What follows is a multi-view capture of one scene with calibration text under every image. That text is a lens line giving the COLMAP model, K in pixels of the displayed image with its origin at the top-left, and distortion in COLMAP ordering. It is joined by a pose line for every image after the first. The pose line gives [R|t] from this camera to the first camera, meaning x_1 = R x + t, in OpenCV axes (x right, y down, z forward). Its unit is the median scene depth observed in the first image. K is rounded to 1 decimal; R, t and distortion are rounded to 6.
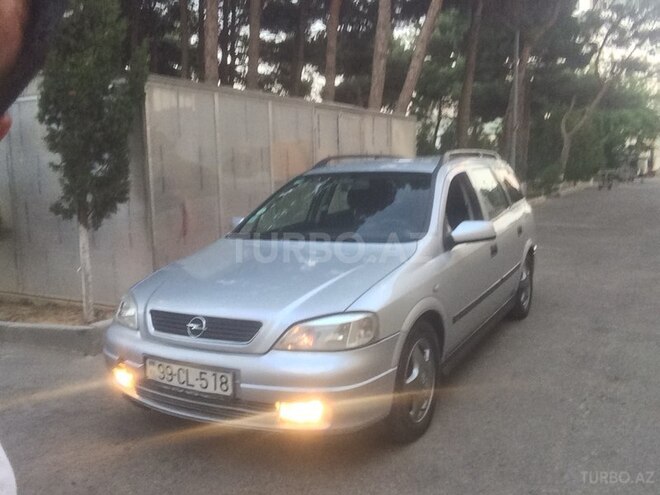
lens RADIAL K [[595.3, 0, 330.0], [0, 595.3, 247.5], [0, 0, 1]] dist [-0.010301, -0.081715]
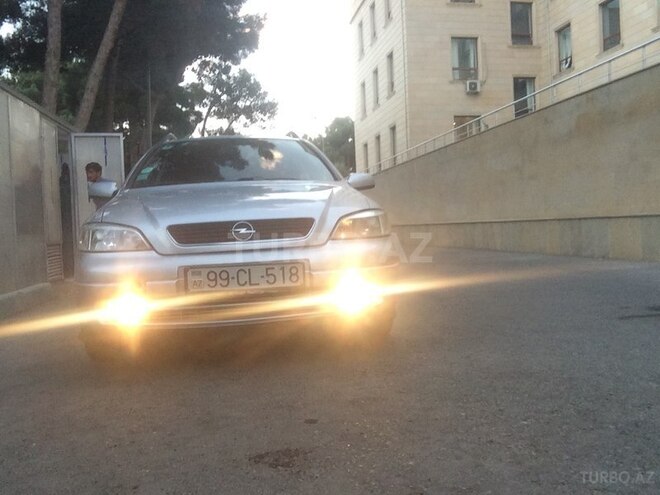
lens RADIAL K [[595.3, 0, 330.0], [0, 595.3, 247.5], [0, 0, 1]] dist [-0.010301, -0.081715]
pose [[0.787901, -0.029591, 0.615090, -0.459161], [0.100766, 0.991577, -0.081374, 0.162440], [-0.607502, 0.126095, 0.784246, 0.079559]]
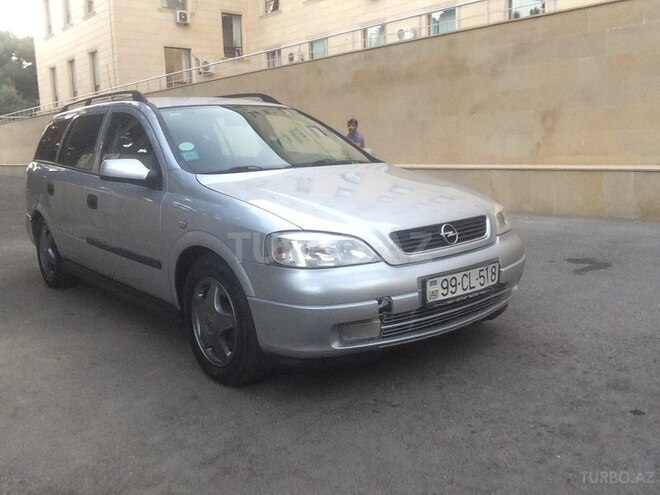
lens RADIAL K [[595.3, 0, 330.0], [0, 595.3, 247.5], [0, 0, 1]] dist [-0.010301, -0.081715]
pose [[0.343190, -0.143126, 0.928297, -0.758602], [0.135585, 0.985520, 0.101823, 0.018870], [-0.929428, 0.090918, 0.357626, 0.527114]]
